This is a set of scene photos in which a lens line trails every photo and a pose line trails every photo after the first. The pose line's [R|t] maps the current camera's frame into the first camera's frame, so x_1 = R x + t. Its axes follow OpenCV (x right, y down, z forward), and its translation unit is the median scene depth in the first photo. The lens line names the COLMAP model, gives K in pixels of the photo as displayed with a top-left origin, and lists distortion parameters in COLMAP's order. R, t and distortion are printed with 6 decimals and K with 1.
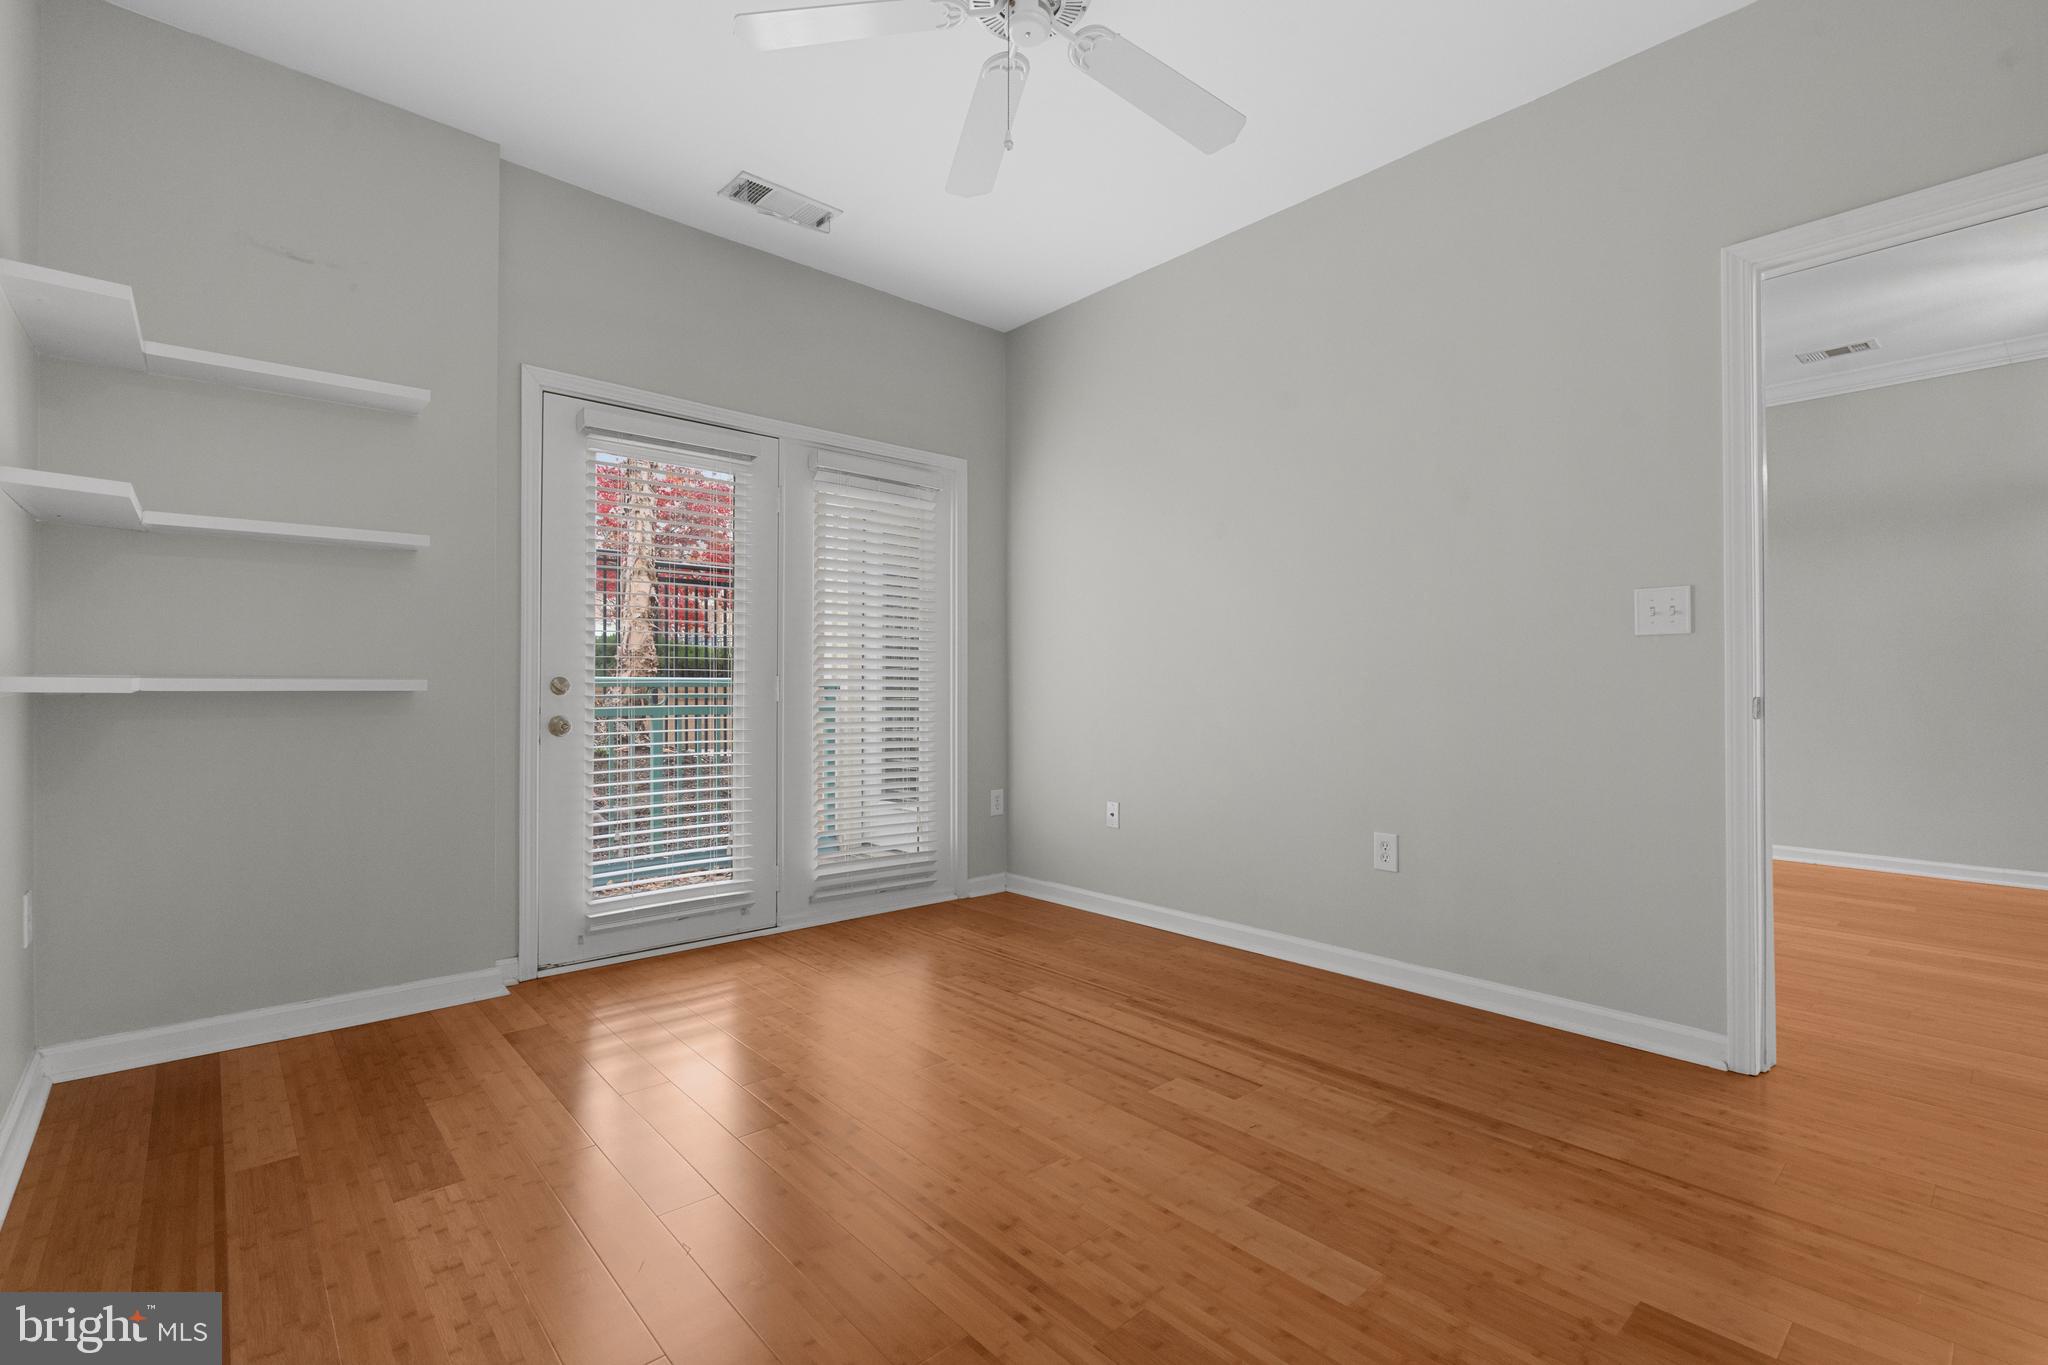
lens RADIAL K [[922.5, 0, 1020.0], [0, 922.5, 677.3], [0, 0, 1]] dist [-0.006641, 0.002608]
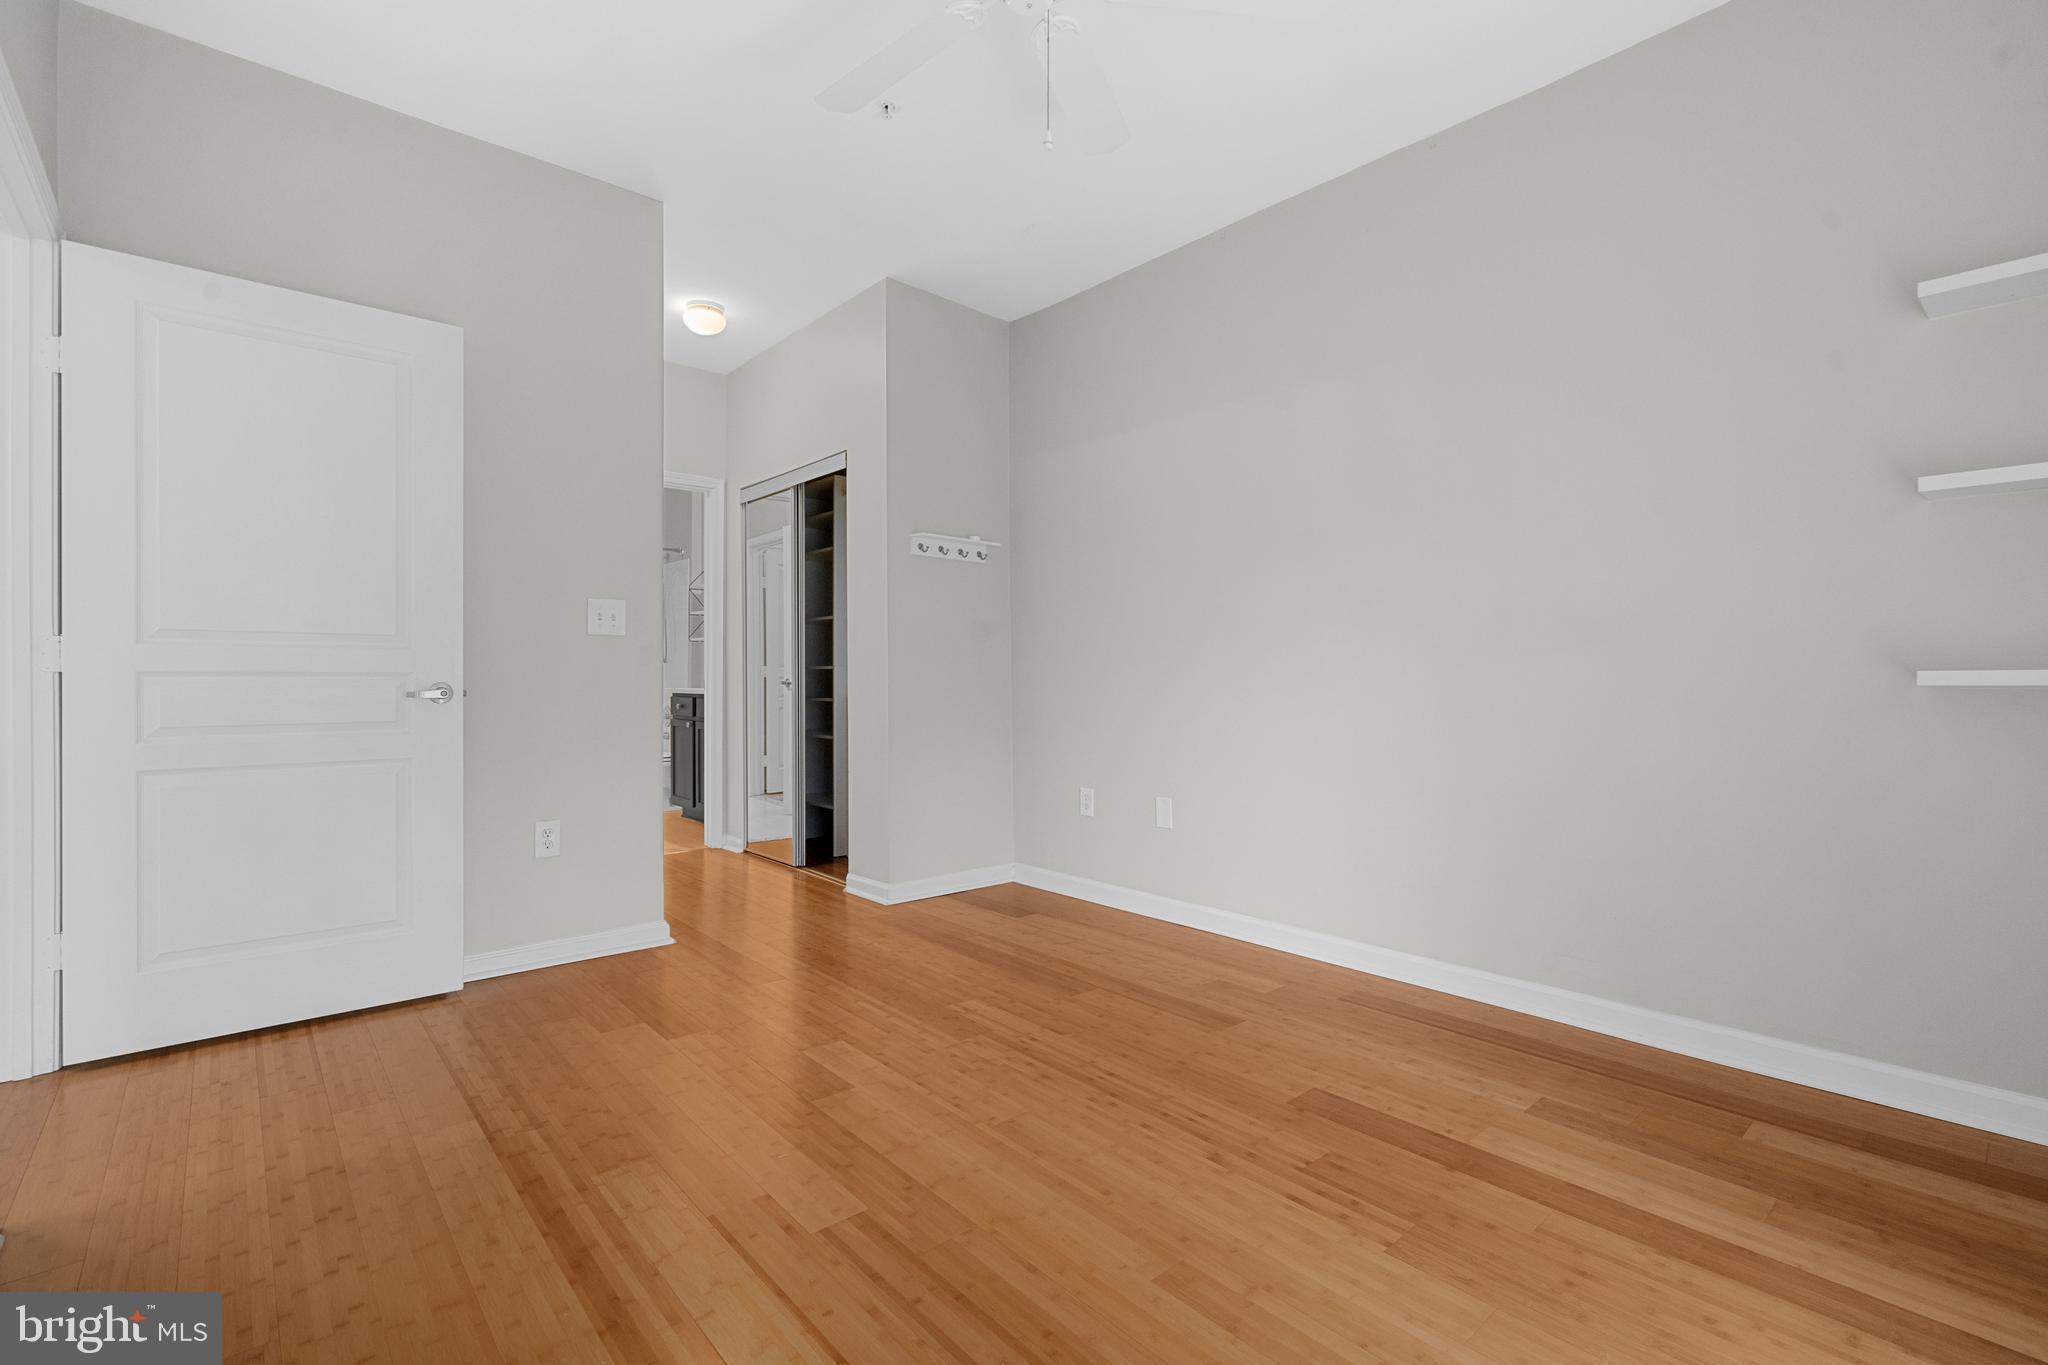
lens RADIAL K [[922.5, 0, 1025.5], [0, 922.5, 686.8], [0, 0, 1]] dist [-0.006641, 0.002608]
pose [[-0.999989, -0.000769, 0.004698, 0.005303], [-0.000762, 0.999999, 0.001469, 0.017508], [-0.004699, 0.001465, -0.999988, 1.878873]]
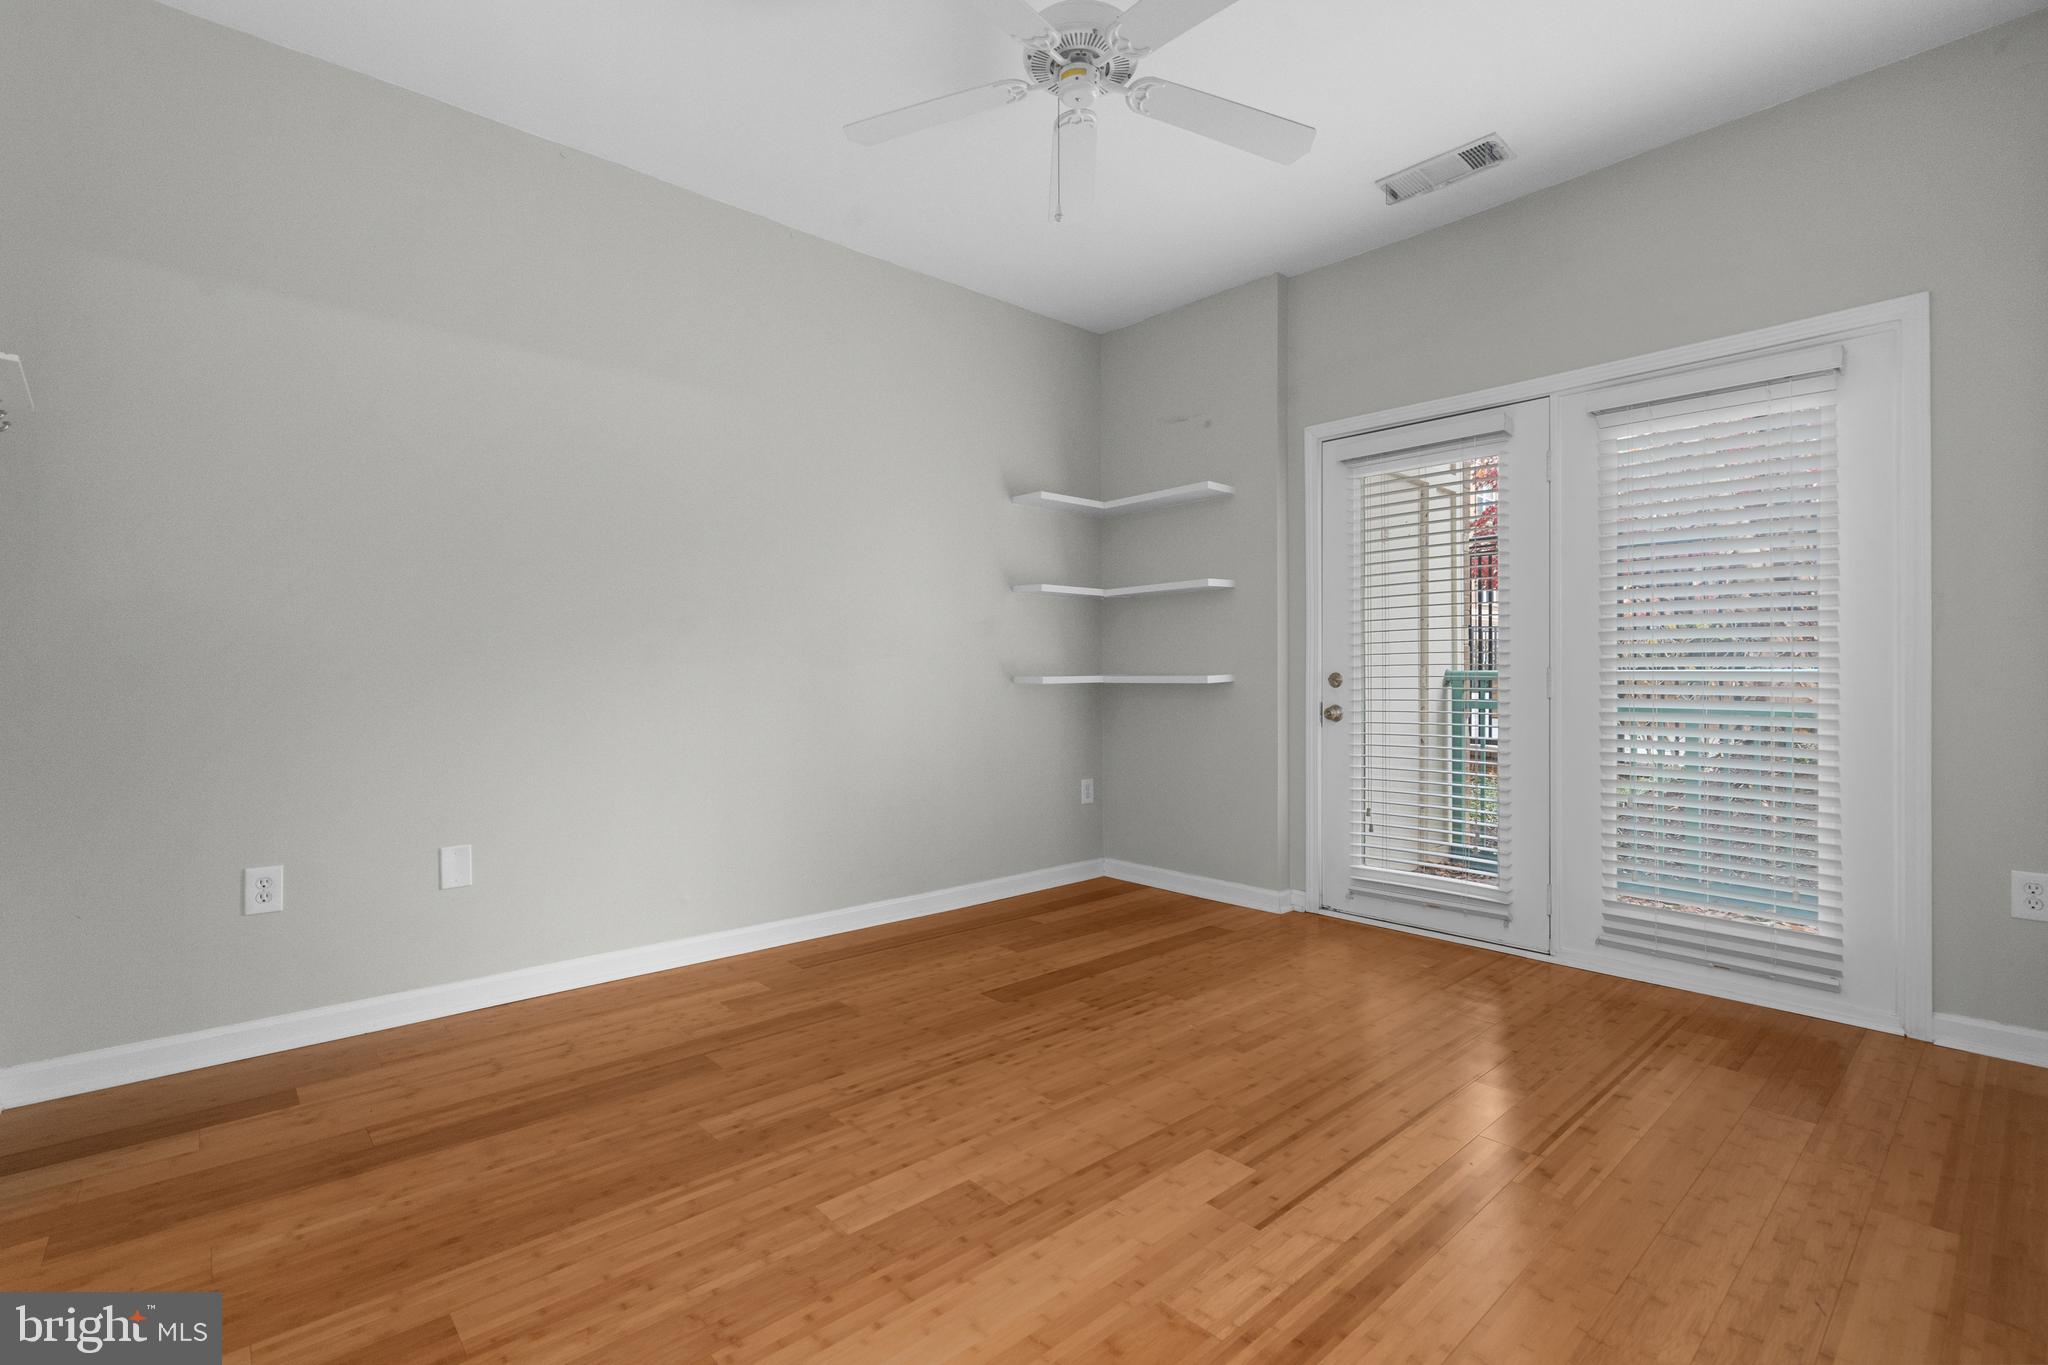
lens RADIAL K [[922.5, 0, 1025.6], [0, 922.5, 672.4], [0, 0, 1]] dist [-0.006641, 0.002608]
pose [[0.009570, -0.006920, -0.999930, 1.074914], [0.010731, 0.999919, -0.006817, 0.004849], [0.999897, -0.010665, 0.009644, 0.879348]]
